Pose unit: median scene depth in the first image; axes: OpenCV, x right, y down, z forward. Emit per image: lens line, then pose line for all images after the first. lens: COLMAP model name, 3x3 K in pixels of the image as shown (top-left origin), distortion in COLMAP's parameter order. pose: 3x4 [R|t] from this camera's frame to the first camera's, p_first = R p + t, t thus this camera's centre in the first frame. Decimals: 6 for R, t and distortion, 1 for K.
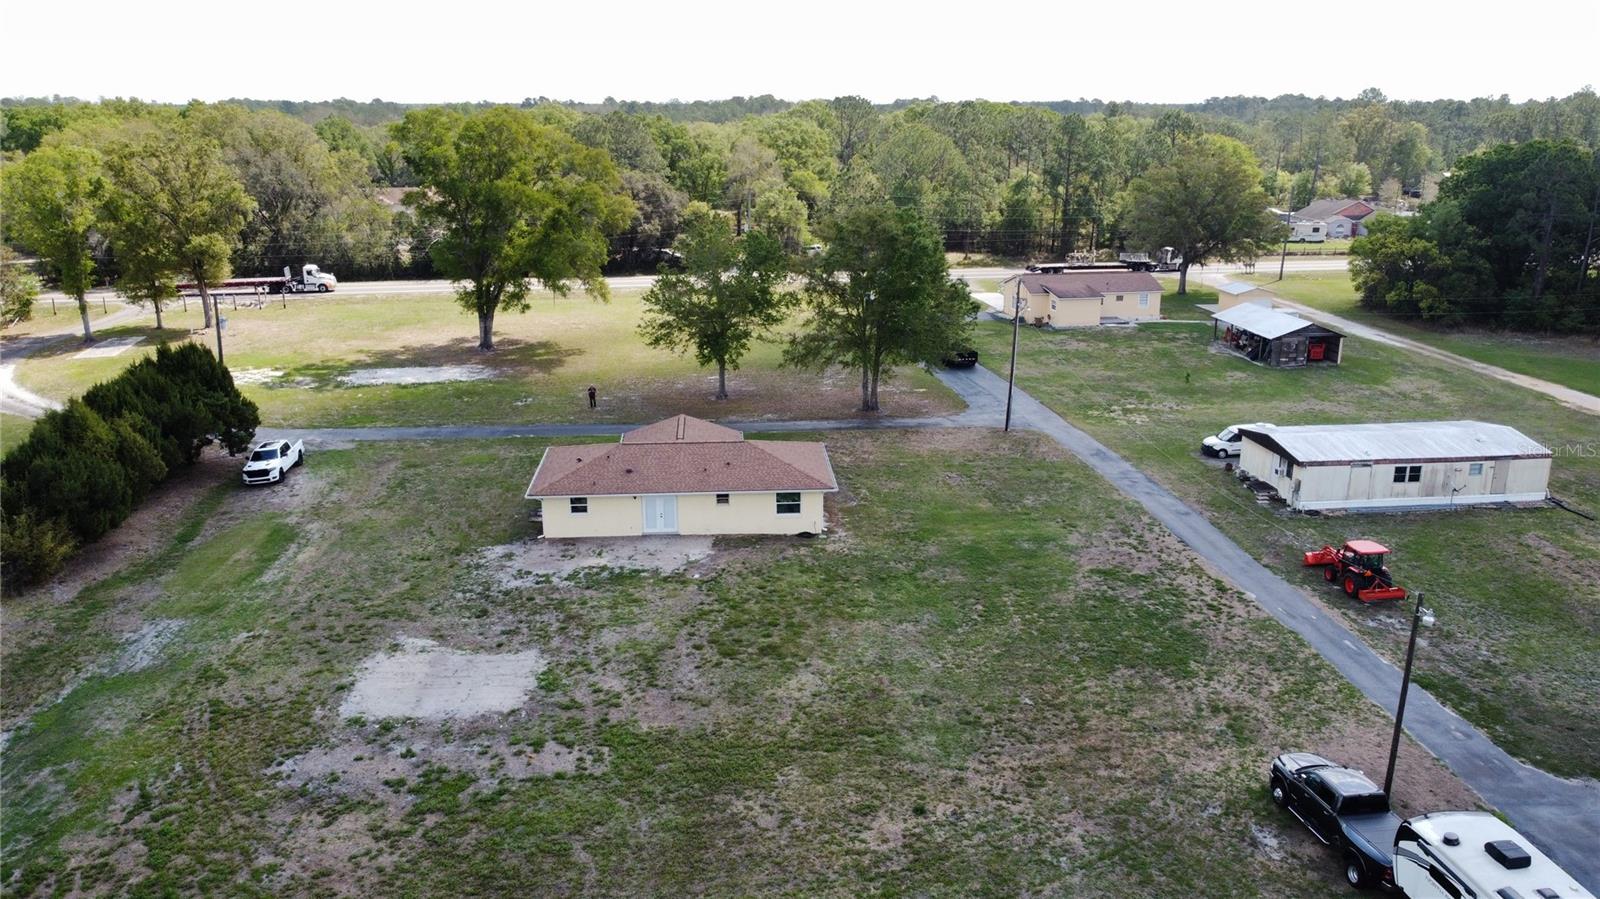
lens RADIAL K [[1171.8, 0, 802.2], [0, 1171.8, 449.1], [0, 0, 1]] dist [0.002002, -0.002540]
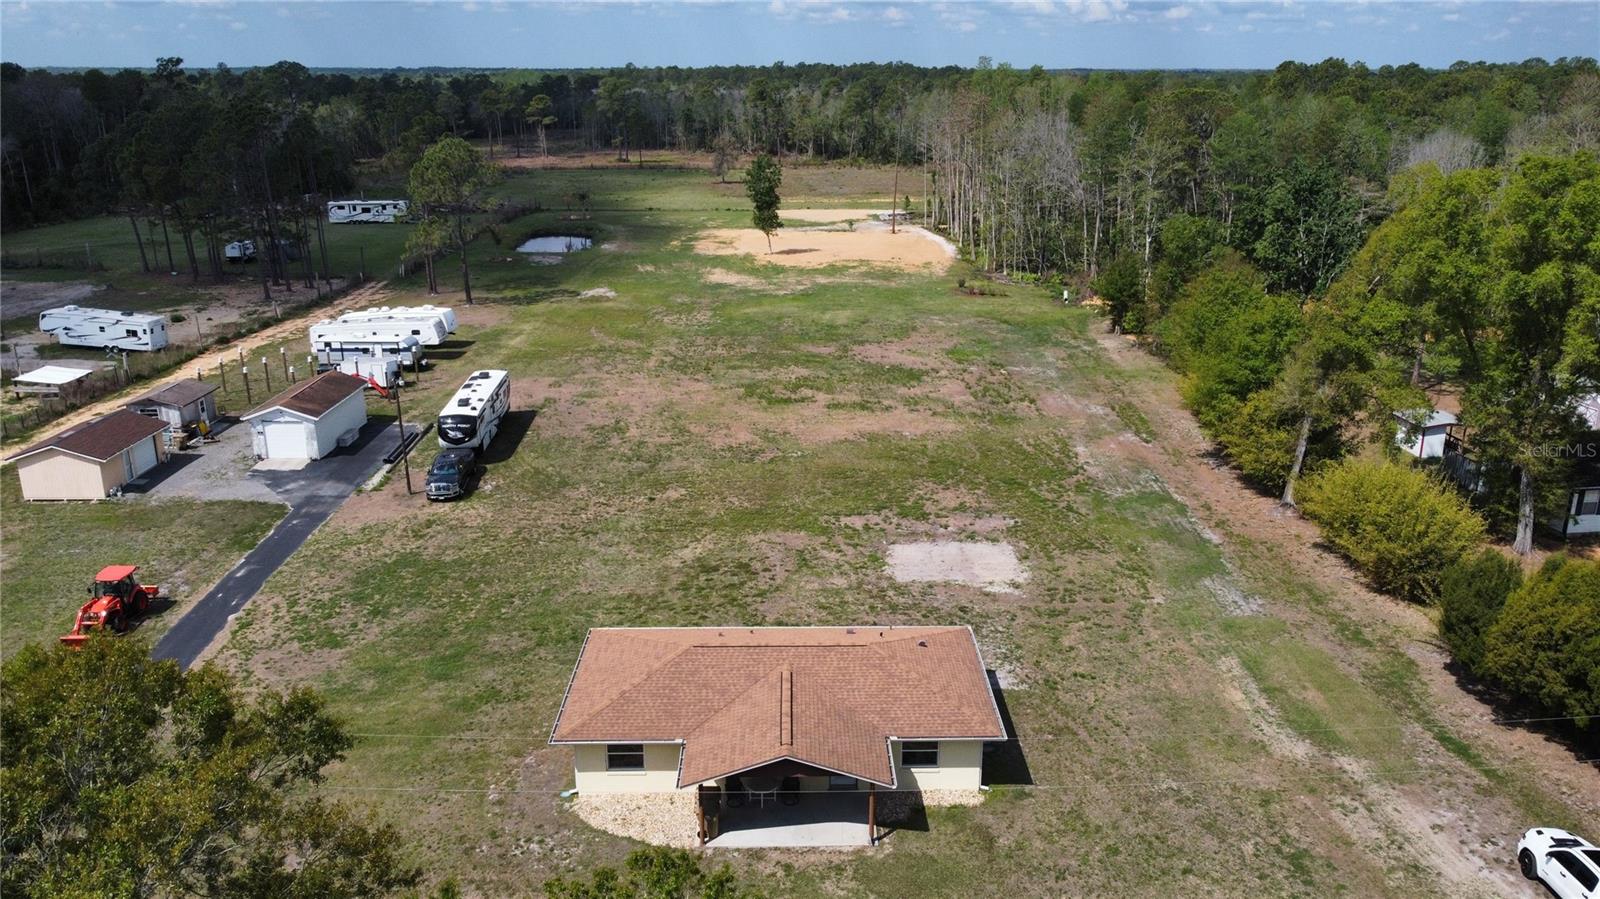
lens RADIAL K [[1171.8, 0, 794.6], [0, 1171.8, 452.8], [0, 0, 1]] dist [0.002002, -0.002540]
pose [[-0.997450, -0.022472, 0.067743, -0.176641], [0.019899, 0.823951, 0.566311, -0.564966], [-0.068543, 0.566215, -0.821403, 1.721294]]
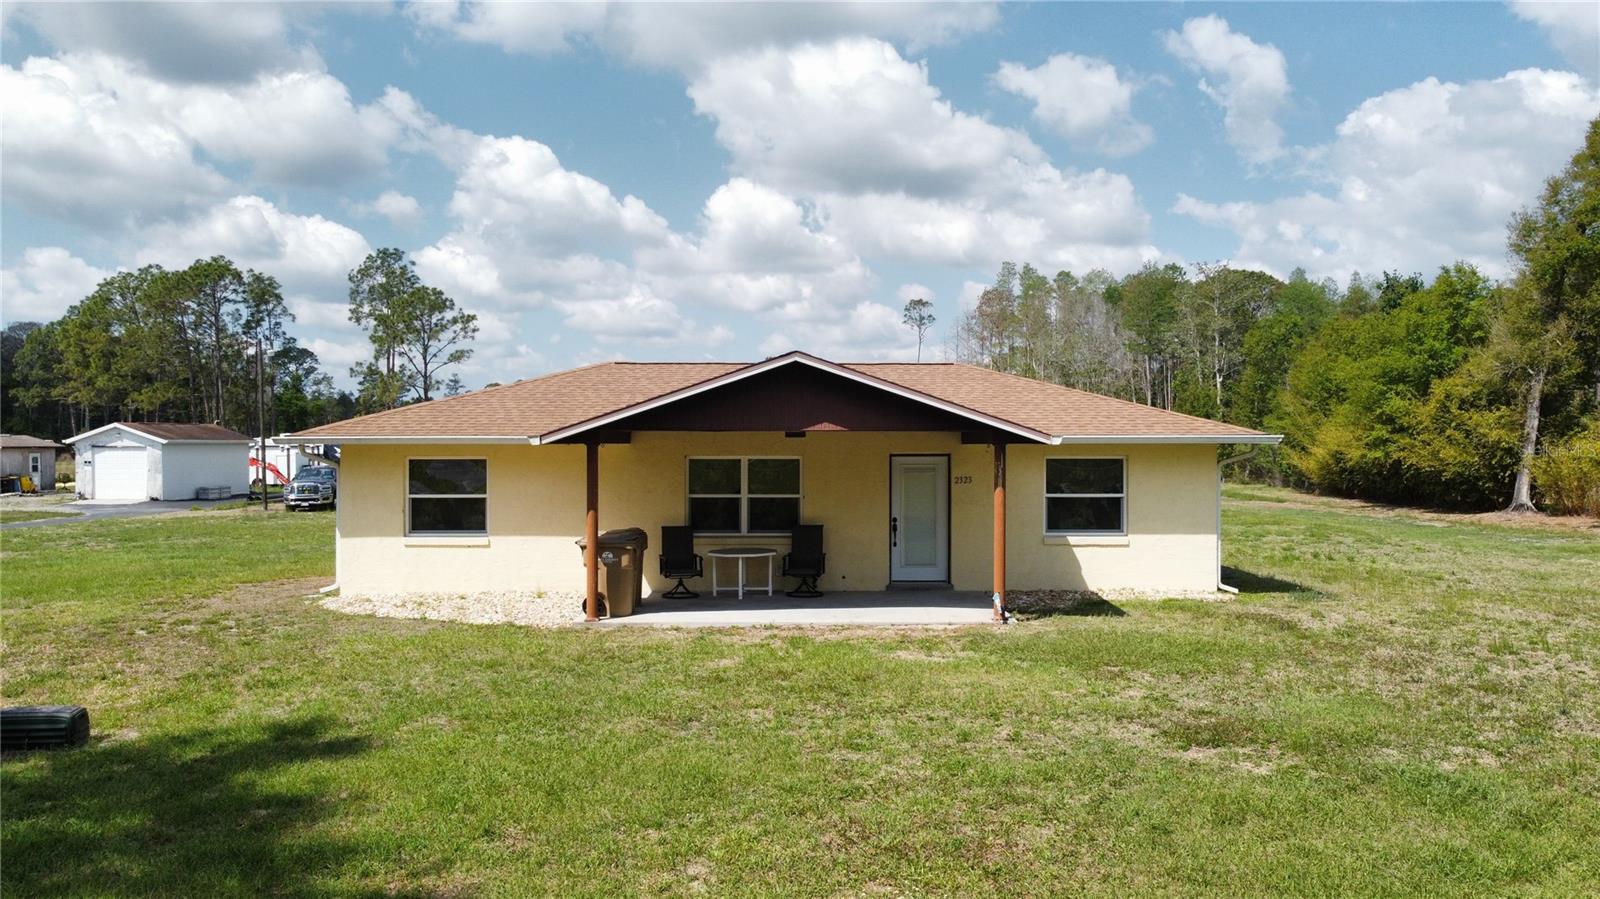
lens RADIAL K [[1171.8, 0, 800.9], [0, 1171.8, 455.4], [0, 0, 1]] dist [0.002002, -0.002540]
pose [[-0.997183, -0.009731, 0.074376, -0.150835], [0.012087, 0.957744, 0.287369, -0.075728], [-0.074029, 0.287458, -0.954928, 1.535247]]
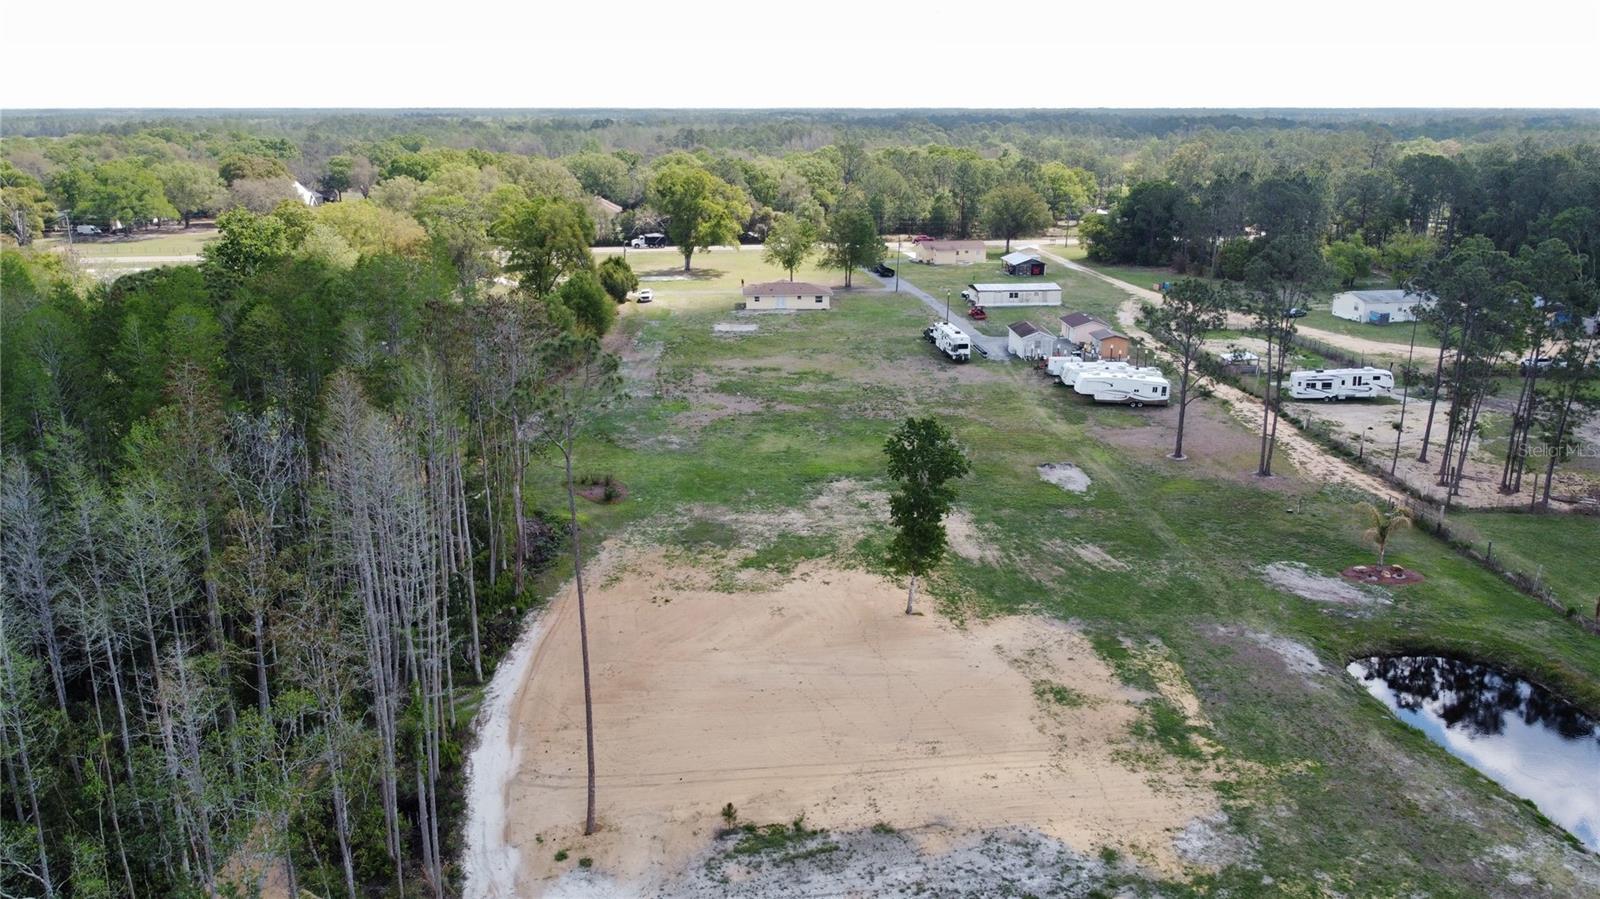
lens RADIAL K [[1171.8, 0, 800.0], [0, 1171.8, 449.3], [0, 0, 1]] dist [0.002002, -0.002540]
pose [[0.999878, 0.002350, -0.015422, -0.014298], [-0.002356, 0.999997, -0.000363, 0.525169], [0.015421, 0.000399, 0.999881, -2.598783]]
